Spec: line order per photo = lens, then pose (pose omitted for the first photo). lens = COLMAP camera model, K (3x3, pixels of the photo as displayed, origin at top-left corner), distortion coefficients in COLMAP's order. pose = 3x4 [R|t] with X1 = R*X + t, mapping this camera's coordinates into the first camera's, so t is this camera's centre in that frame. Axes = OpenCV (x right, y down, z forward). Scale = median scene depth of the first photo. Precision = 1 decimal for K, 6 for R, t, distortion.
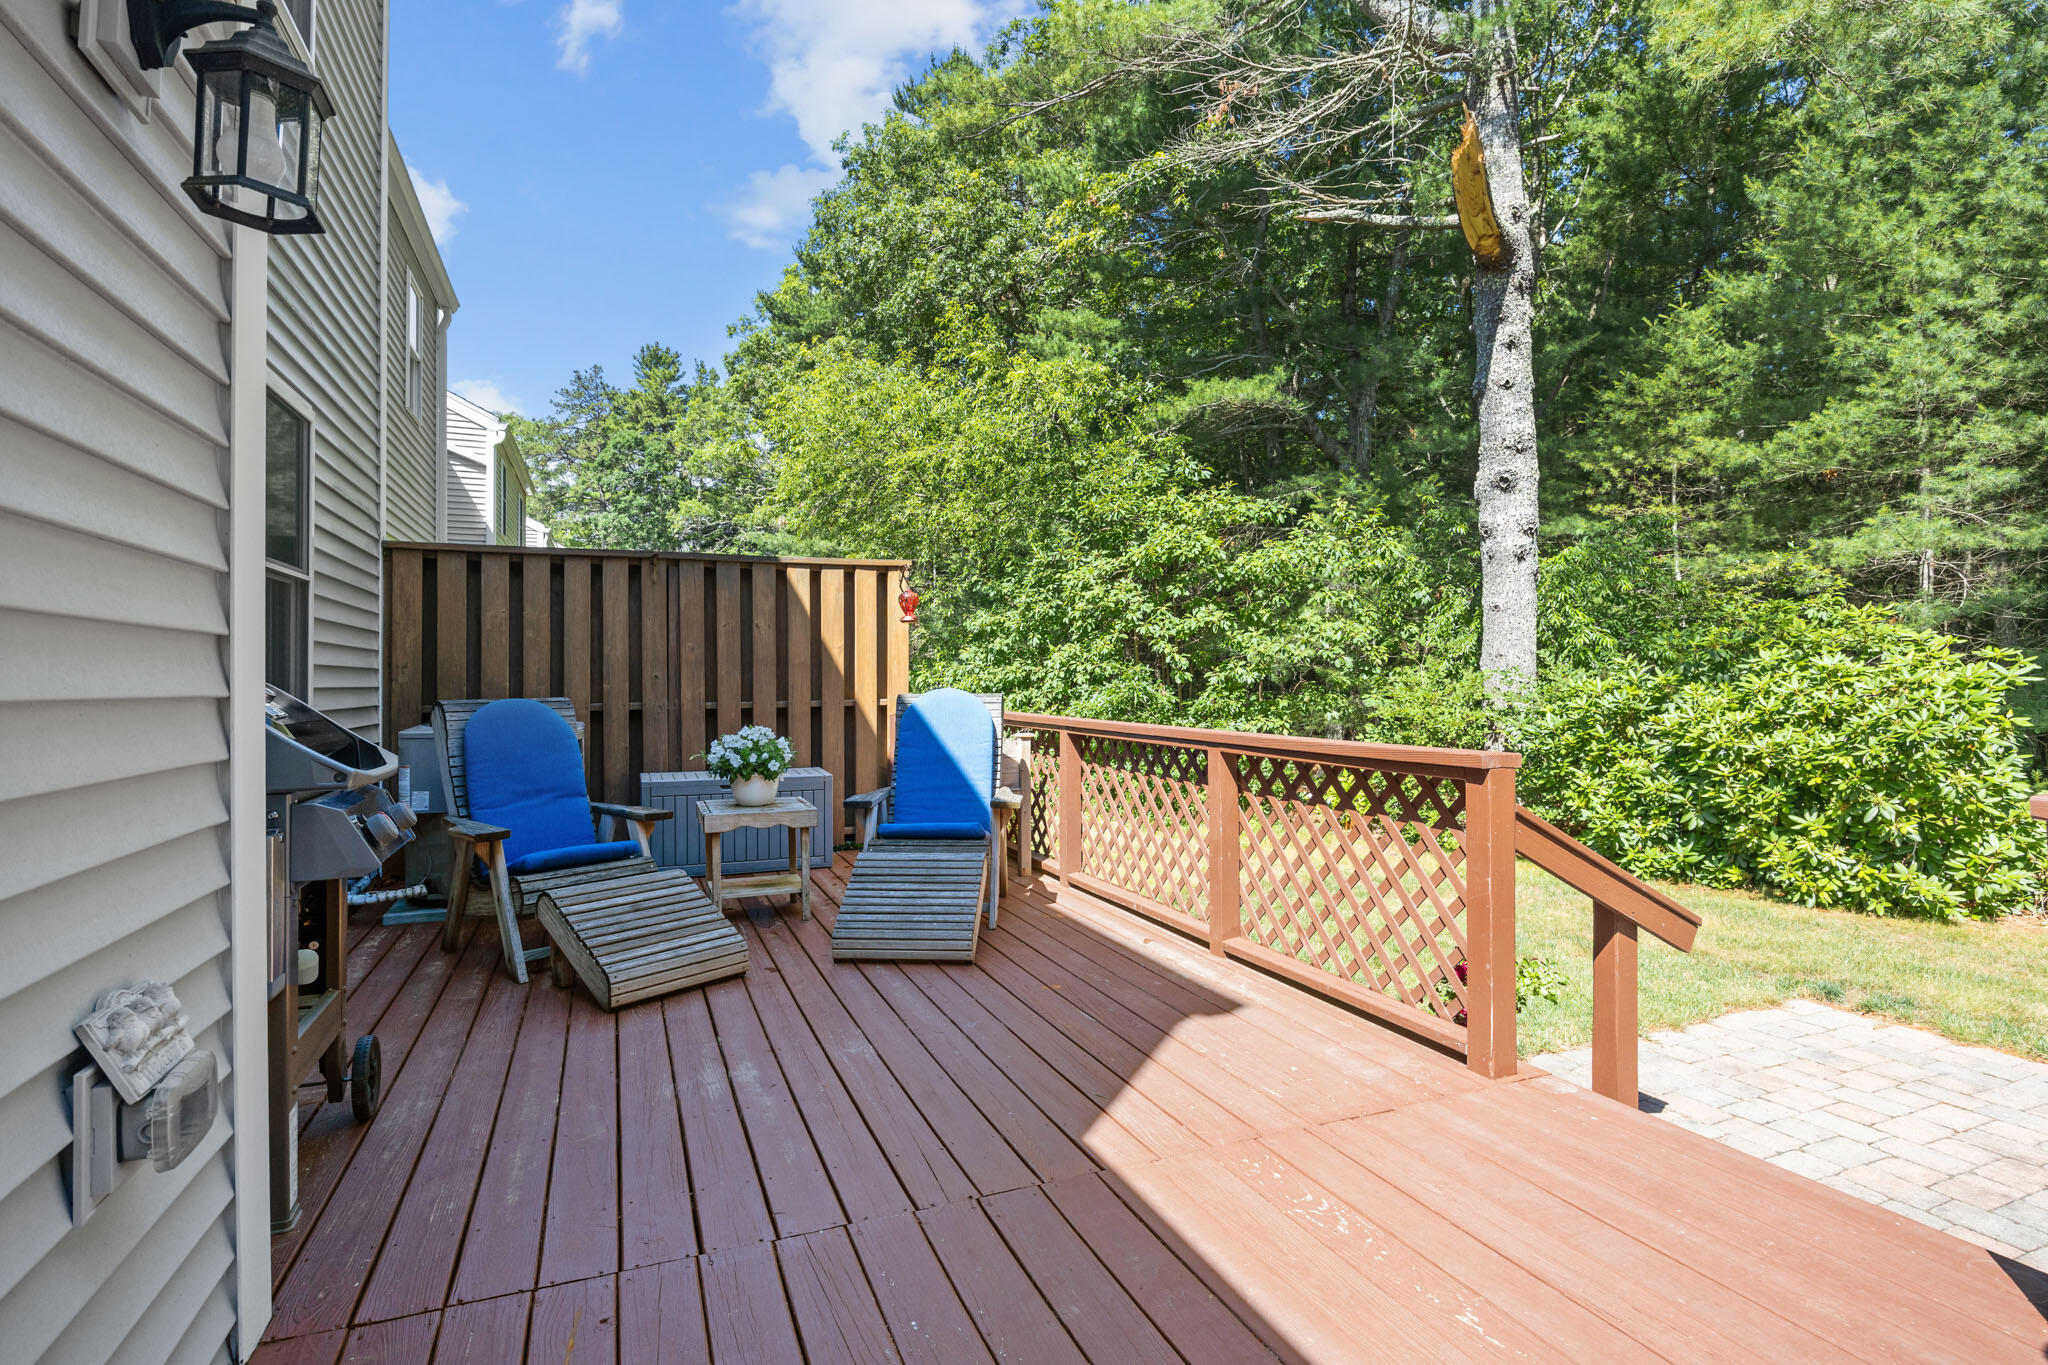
lens RADIAL K [[998.3, 0, 1029.8], [0, 998.3, 674.9], [0, 0, 1]] dist [-0.002567, -0.000728]
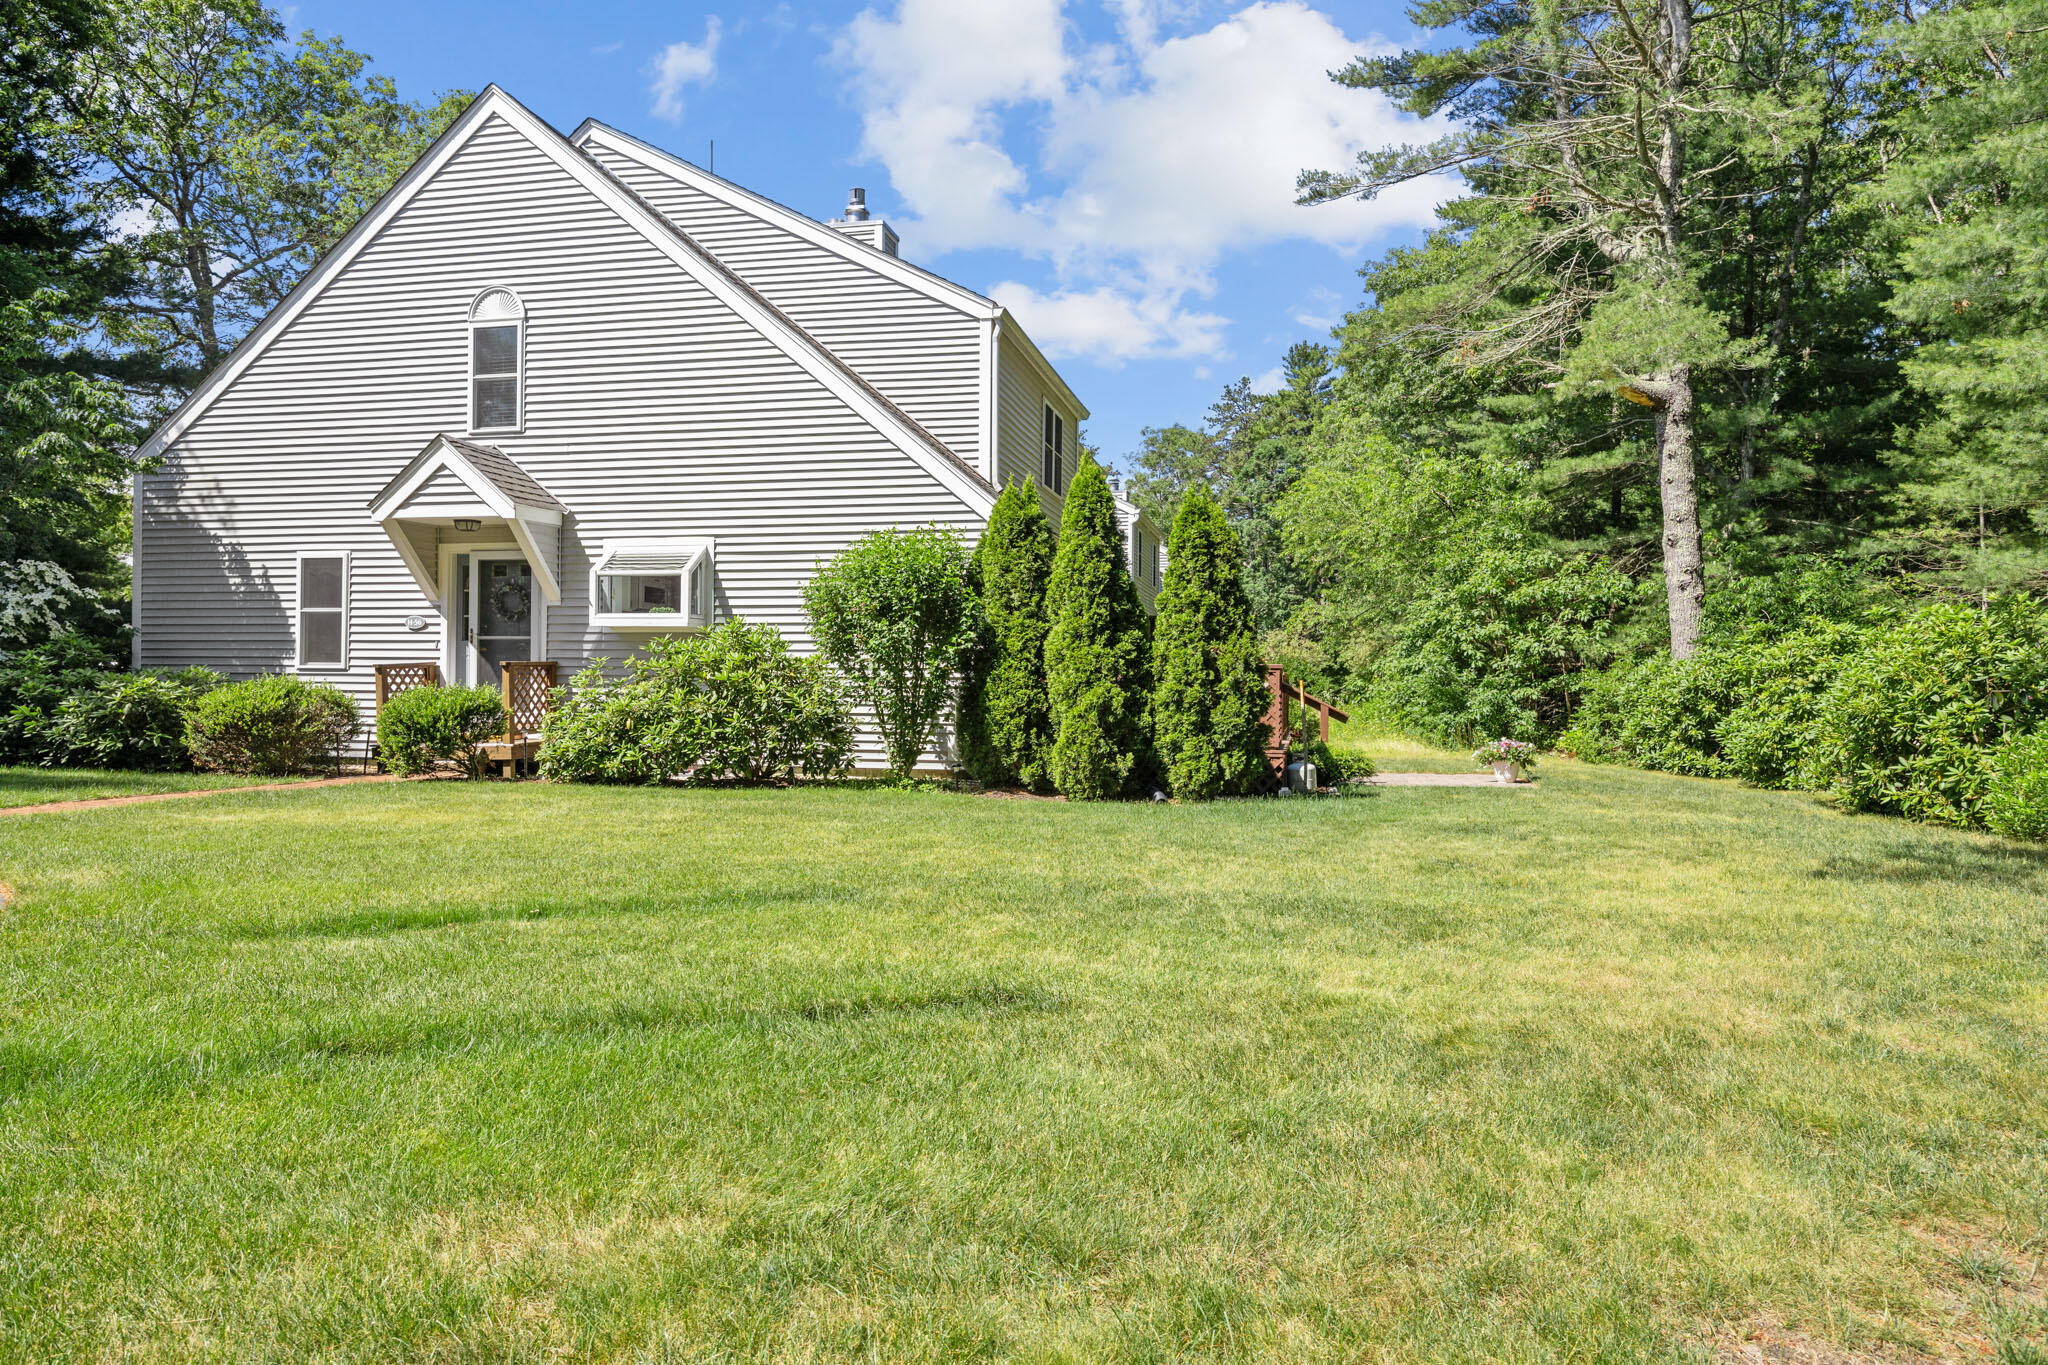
lens RADIAL K [[1329.9, 0, 1024.0], [0, 1329.9, 682.5], [0, 0, 1]] dist [-0.000244, -0.000051]
pose [[0.821838, 0.010861, -0.569618, 0.693246], [-0.012224, 0.999924, 0.001429, 0.034472], [0.569590, 0.005788, 0.821909, -1.098989]]
